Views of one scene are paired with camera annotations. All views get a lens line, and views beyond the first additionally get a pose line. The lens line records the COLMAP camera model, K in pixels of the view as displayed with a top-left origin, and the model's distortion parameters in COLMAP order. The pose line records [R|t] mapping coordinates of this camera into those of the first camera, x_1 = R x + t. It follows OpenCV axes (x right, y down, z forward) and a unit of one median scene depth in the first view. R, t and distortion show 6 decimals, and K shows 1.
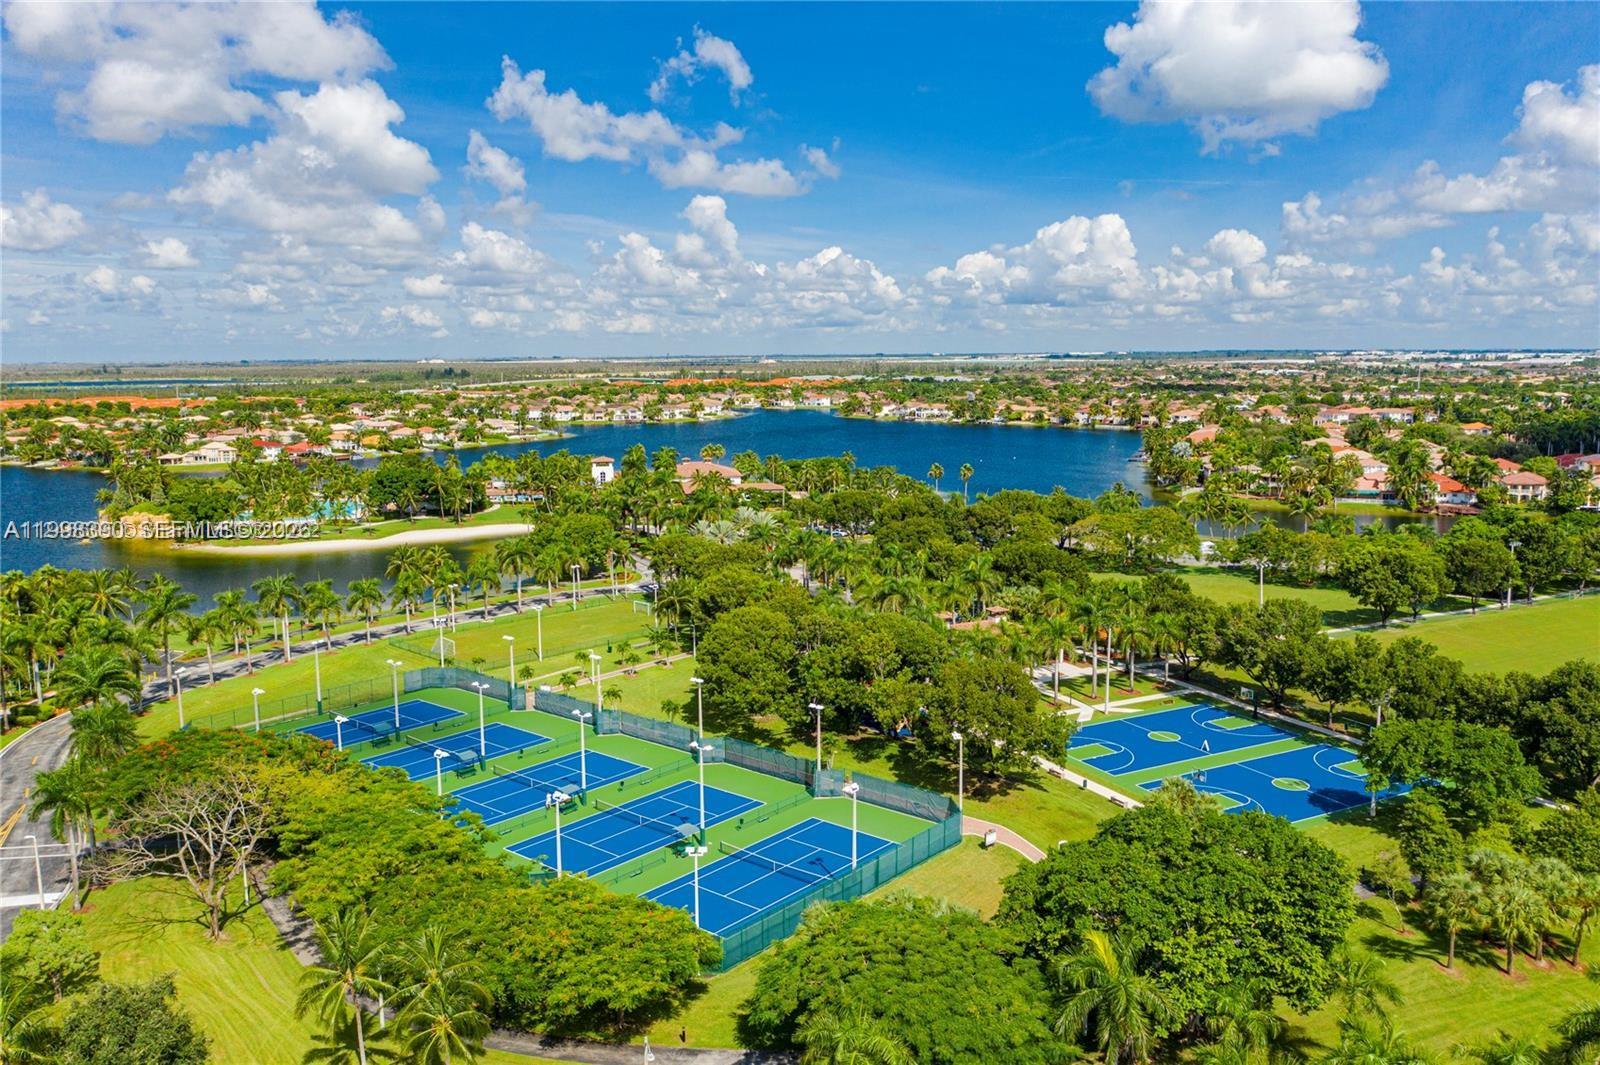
lens RADIAL K [[1311.0, 0, 800.0], [0, 1311.0, 532.5], [0, 0, 1]] dist [-0.007828, 0.006105]
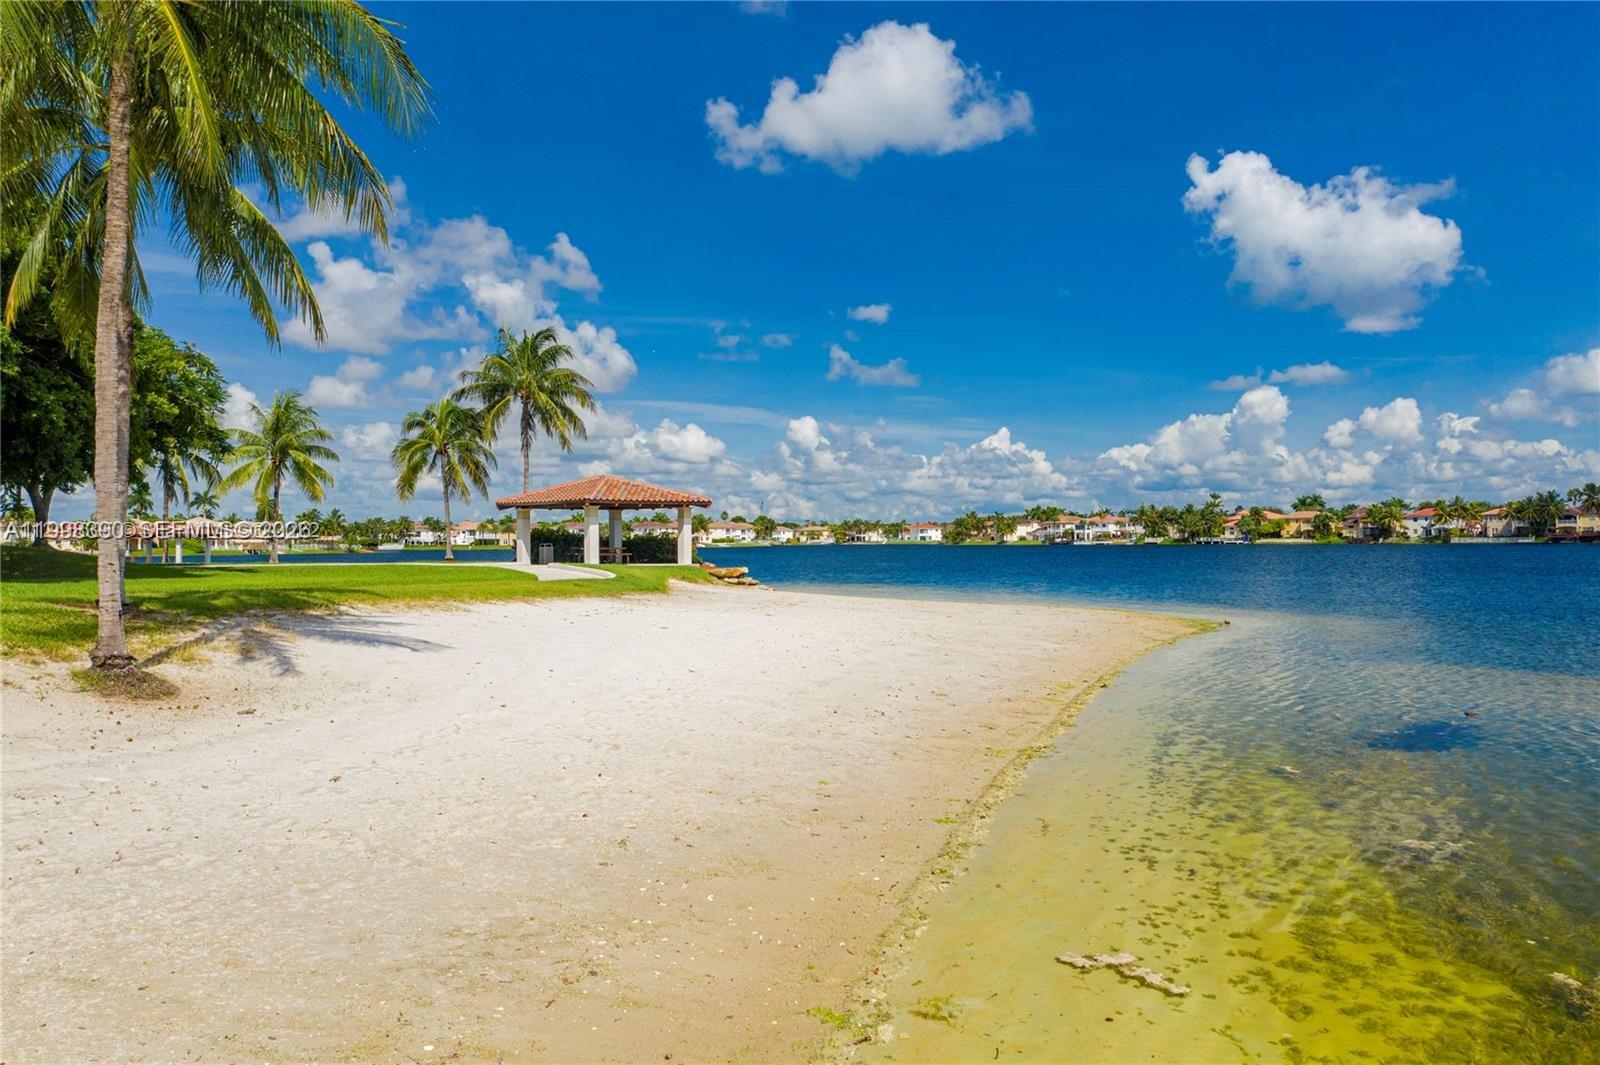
lens RADIAL K [[1311.0, 0, 800.0], [0, 1311.0, 532.5], [0, 0, 1]] dist [-0.007828, 0.006105]
pose [[0.993032, -0.002190, -0.117828, 0.038161], [-0.014214, 0.990303, -0.138196, -0.012062], [0.116988, 0.138907, 0.983371, 0.440718]]
